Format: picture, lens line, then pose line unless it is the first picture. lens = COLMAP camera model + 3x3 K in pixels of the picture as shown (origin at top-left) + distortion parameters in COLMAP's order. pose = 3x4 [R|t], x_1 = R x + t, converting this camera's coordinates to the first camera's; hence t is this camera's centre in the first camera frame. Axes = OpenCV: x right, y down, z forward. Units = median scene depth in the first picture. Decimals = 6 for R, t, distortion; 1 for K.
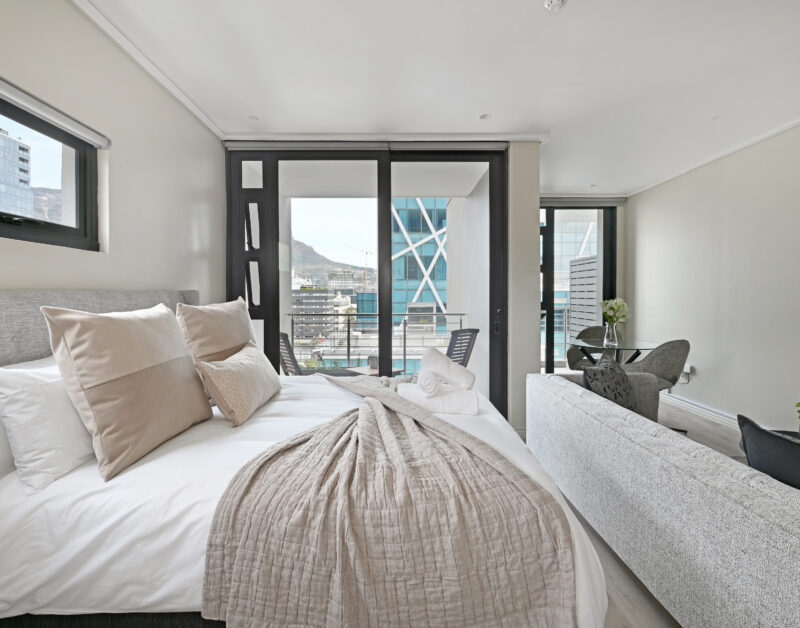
lens RADIAL K [[392.9, 0, 405.2], [0, 392.9, 299.1], [0, 0, 1]] dist [-0.005880, -0.001477]
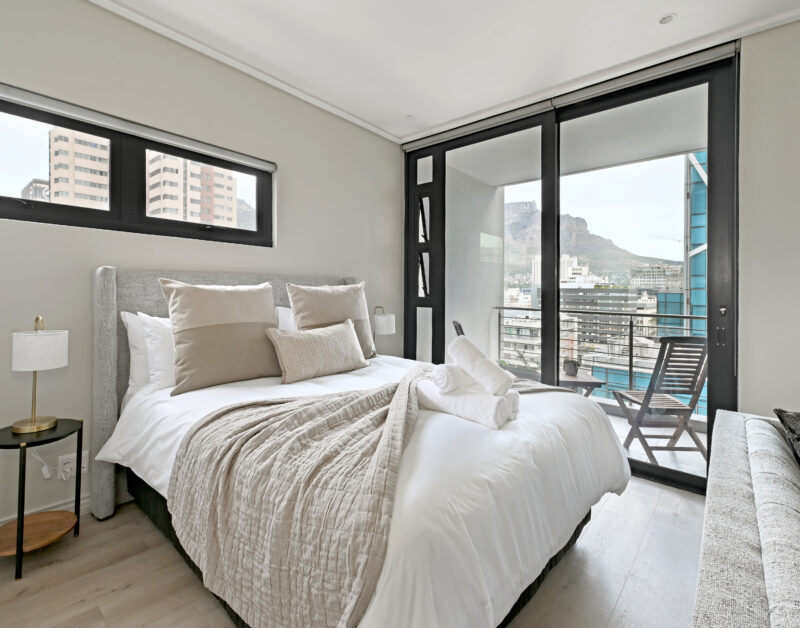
lens RADIAL K [[392.9, 0, 403.6], [0, 392.9, 298.2], [0, 0, 1]] dist [-0.005880, -0.001477]
pose [[0.752630, 0.022580, -0.658056, 0.165157], [-0.022363, 0.999712, 0.008726, 0.012171], [0.658064, 0.008149, 0.752918, 0.087751]]
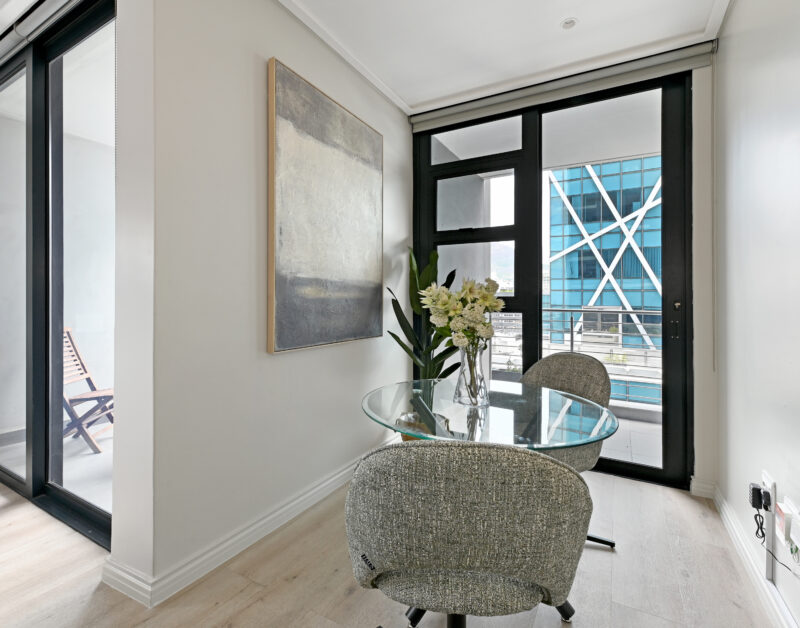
lens RADIAL K [[392.9, 0, 391.9], [0, 392.9, 294.7], [0, 0, 1]] dist [-0.005880, -0.001477]
pose [[0.863694, 0.002395, -0.504011, 0.461375], [-0.011950, 0.999805, -0.015727, 0.014395], [0.503875, 0.019606, 0.863554, 0.458506]]
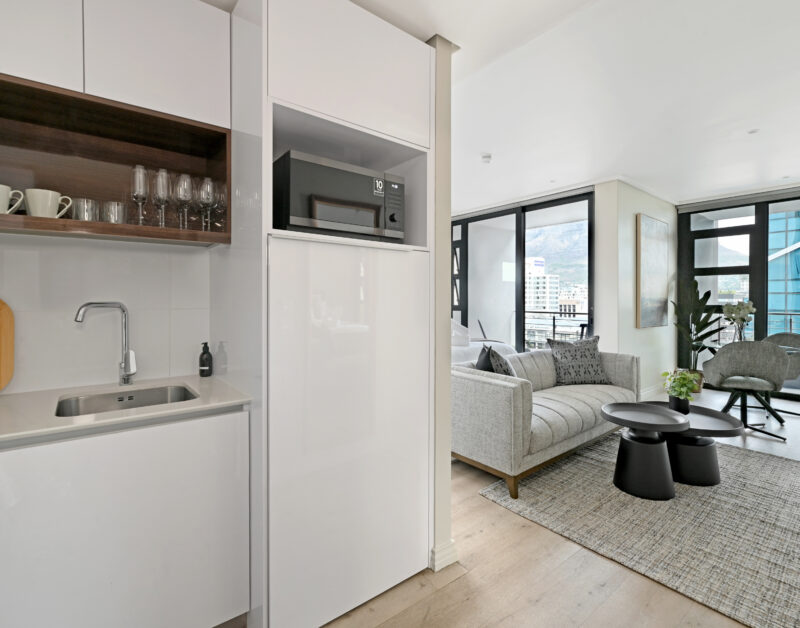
lens RADIAL K [[392.9, 0, 413.6], [0, 392.9, 303.6], [0, 0, 1]] dist [-0.005880, -0.001477]
pose [[0.638026, 0.009752, -0.769953, 0.544458], [-0.011443, 0.999929, 0.003182, 0.007471], [0.769930, 0.006780, 0.638093, -0.202562]]
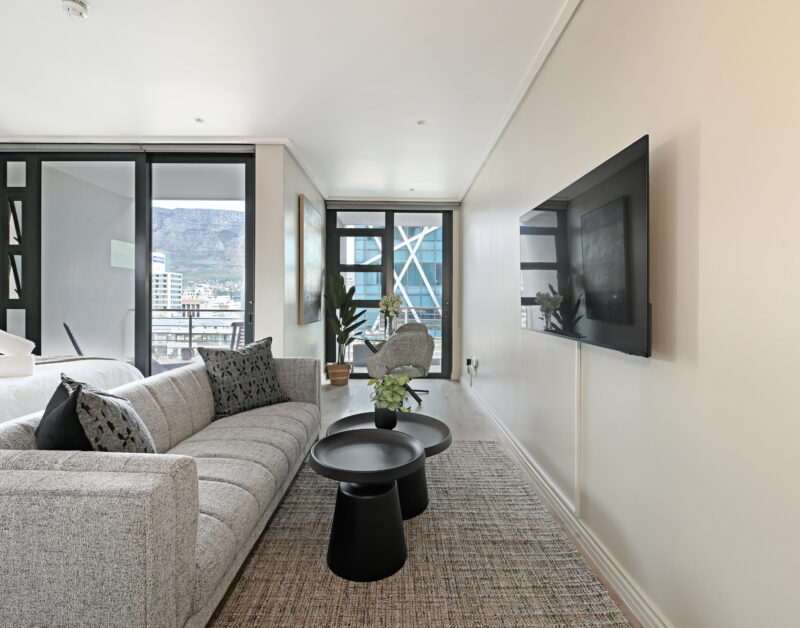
lens RADIAL K [[382.1, 0, 410.6], [0, 382.1, 297.3], [0, 0, 1]] dist [-0.018287, -0.001782]
pose [[0.999790, 0.005845, 0.019635, 0.399488], [-0.005405, 0.999734, -0.022431, 0.021105], [-0.019760, 0.022320, 0.999556, -0.018865]]
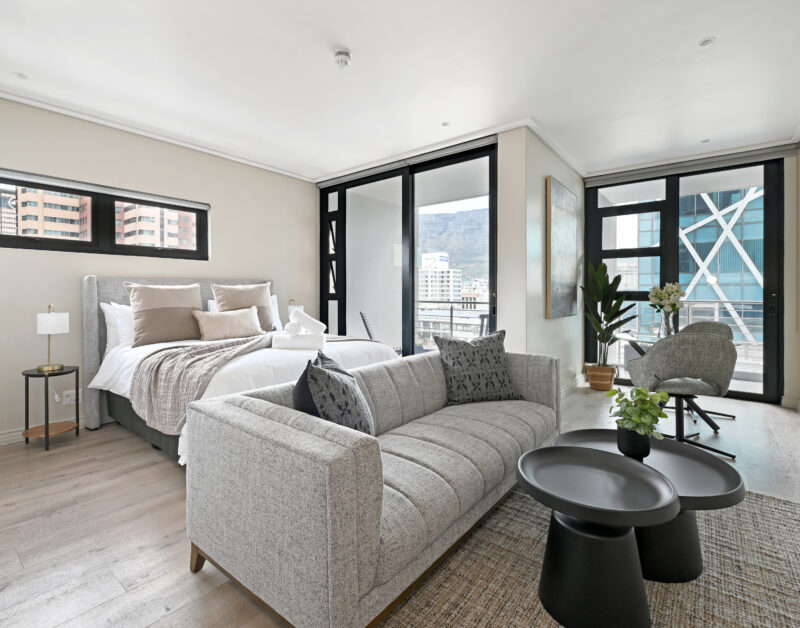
lens RADIAL K [[392.9, 0, 405.4], [0, 392.9, 300.1], [0, 0, 1]] dist [-0.005880, -0.001477]
pose [[0.785119, 0.009030, -0.619280, 0.432783], [-0.006106, 0.999958, 0.006841, 0.021953], [0.619315, -0.001589, 0.785141, 0.016088]]
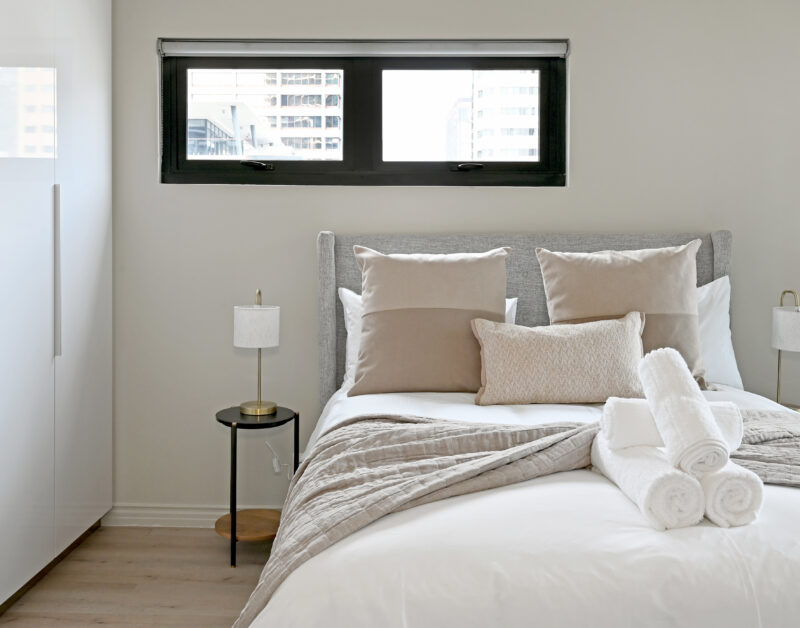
lens RADIAL K [[780.2, 0, 399.4], [0, 780.2, 311.5], [0, 0, 1]] dist [-0.009047, 0.000000]
pose [[0.000795, 0.083181, -0.996534, 0.292407], [-0.014184, 0.996435, 0.083161, 0.003638], [0.999899, 0.014069, 0.001972, 0.218972]]
